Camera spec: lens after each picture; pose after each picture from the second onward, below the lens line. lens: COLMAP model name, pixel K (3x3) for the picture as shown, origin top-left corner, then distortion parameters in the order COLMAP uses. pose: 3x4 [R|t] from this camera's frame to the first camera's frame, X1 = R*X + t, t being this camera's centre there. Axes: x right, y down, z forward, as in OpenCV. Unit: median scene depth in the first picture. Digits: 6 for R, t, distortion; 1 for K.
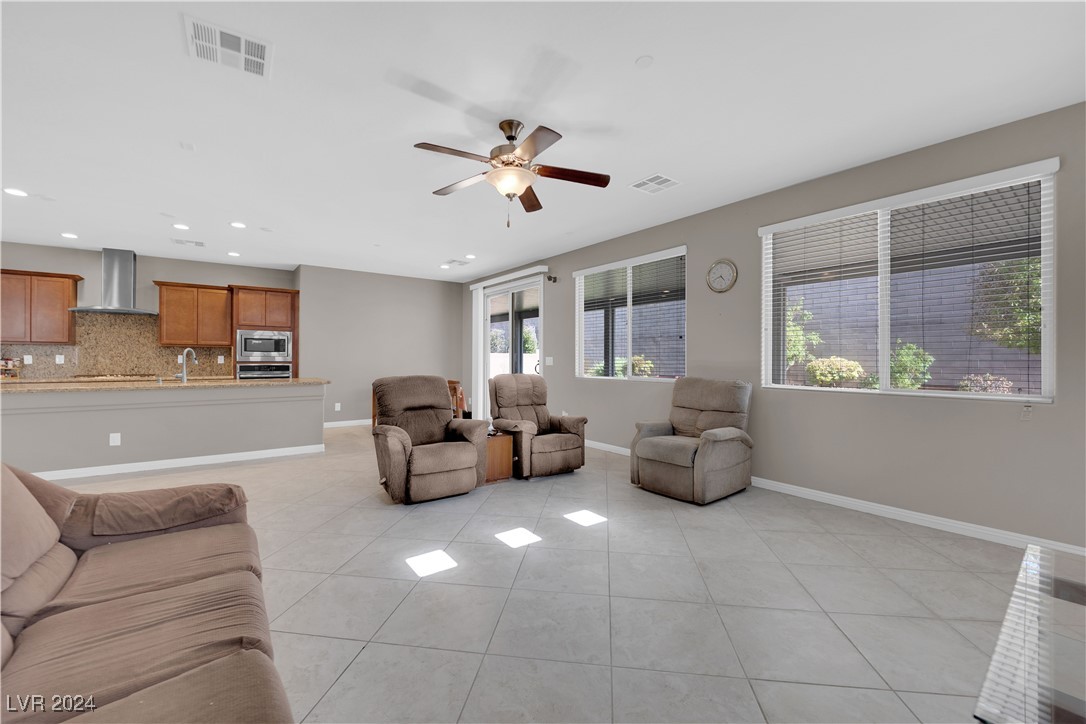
lens RADIAL K [[434.7, 0, 544.2], [0, 434.7, 361.1], [0, 0, 1]] dist [-0.012546, -0.000449]
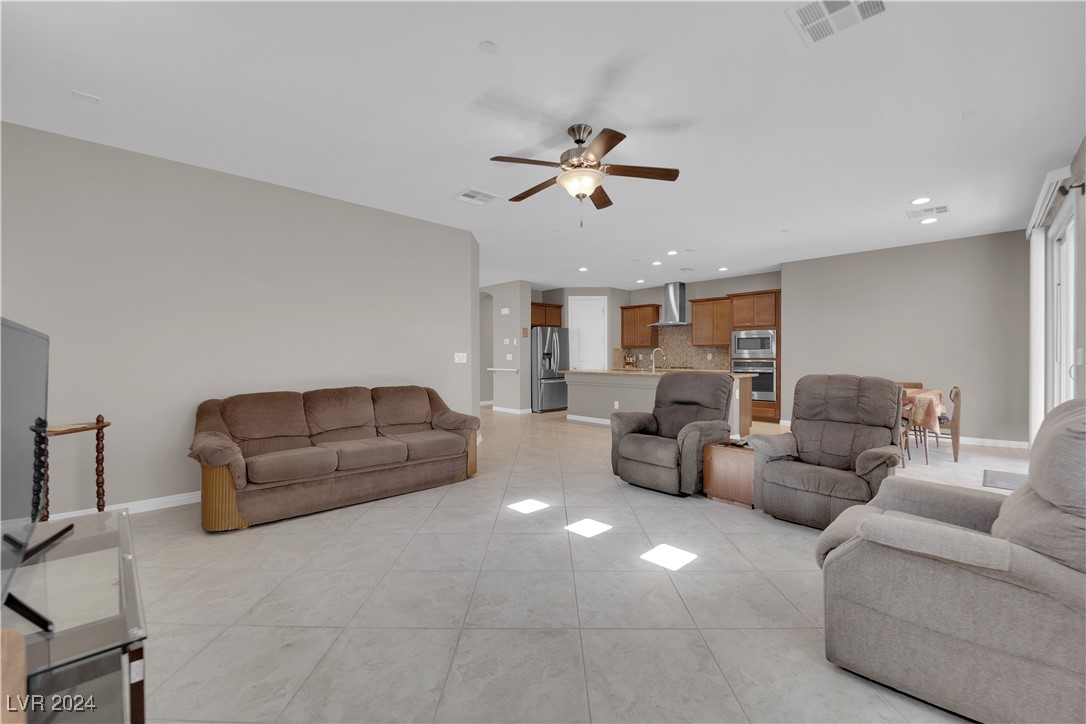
lens RADIAL K [[434.7, 0, 540.7], [0, 434.7, 359.6], [0, 0, 1]] dist [-0.012546, -0.000449]
pose [[0.125176, 0.002333, -0.992132, 0.475473], [-0.002606, 0.999995, 0.002023, 0.004545], [0.992131, 0.002333, 0.125181, 0.387018]]
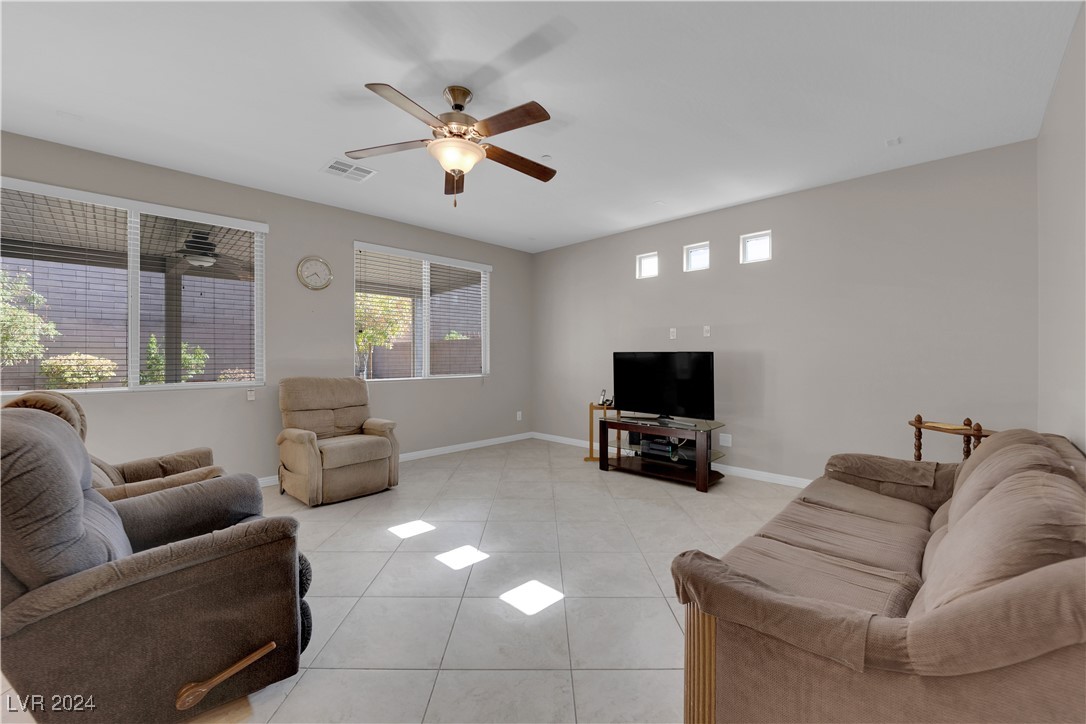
lens RADIAL K [[434.7, 0, 537.4], [0, 434.7, 360.3], [0, 0, 1]] dist [-0.012546, -0.000449]
pose [[-0.138647, -0.008394, 0.990306, -0.487916], [0.003353, 0.999954, 0.008945, -0.003873], [-0.990336, 0.004561, -0.138612, 0.481936]]
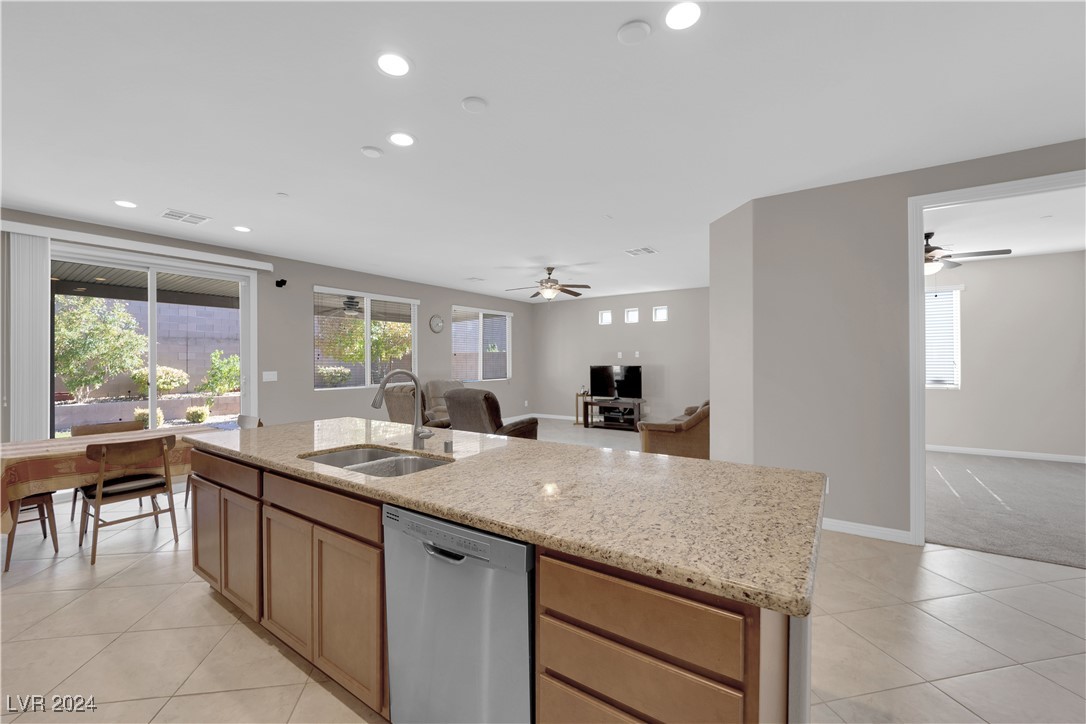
lens RADIAL K [[434.7, 0, 545.8], [0, 434.7, 355.6], [0, 0, 1]] dist [-0.012546, -0.000449]
pose [[-0.317688, 0.012146, 0.948117, -1.105094], [0.008205, 0.999916, -0.010061, -0.031415], [-0.948160, 0.004583, -0.317761, 0.863306]]
